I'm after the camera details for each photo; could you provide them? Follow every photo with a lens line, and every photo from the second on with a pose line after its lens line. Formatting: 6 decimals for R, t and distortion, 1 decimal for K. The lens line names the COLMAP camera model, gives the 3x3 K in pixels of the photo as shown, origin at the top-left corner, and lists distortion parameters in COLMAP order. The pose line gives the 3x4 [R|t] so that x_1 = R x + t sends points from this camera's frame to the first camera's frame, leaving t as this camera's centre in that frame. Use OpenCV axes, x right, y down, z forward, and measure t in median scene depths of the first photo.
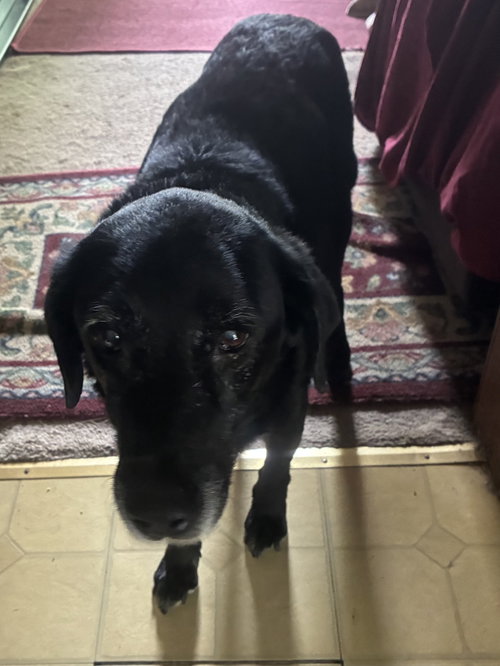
lens RADIAL K [[501.7, 0, 247.7], [0, 501.7, 333.6], [0, 0, 1]] dist [0.011514, -0.004047]
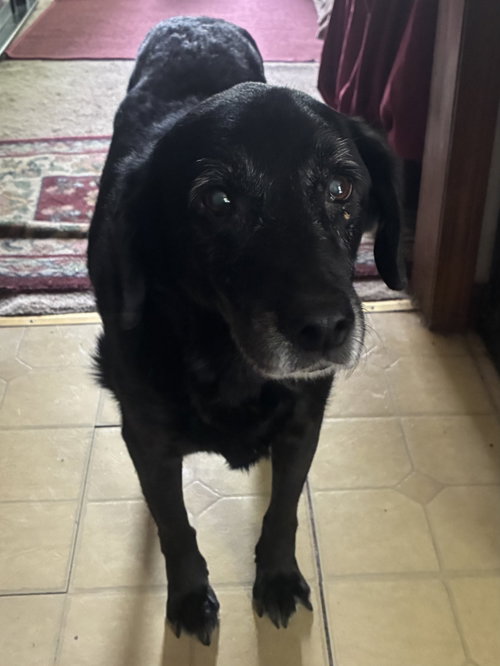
lens RADIAL K [[501.7, 0, 252.5], [0, 501.7, 332.2], [0, 0, 1]] dist [0.011514, -0.004047]
pose [[0.998609, 0.002804, 0.052649, 0.003522], [0.001230, 0.997074, -0.076430, 0.211038], [-0.052709, 0.076388, 0.995684, -0.095925]]
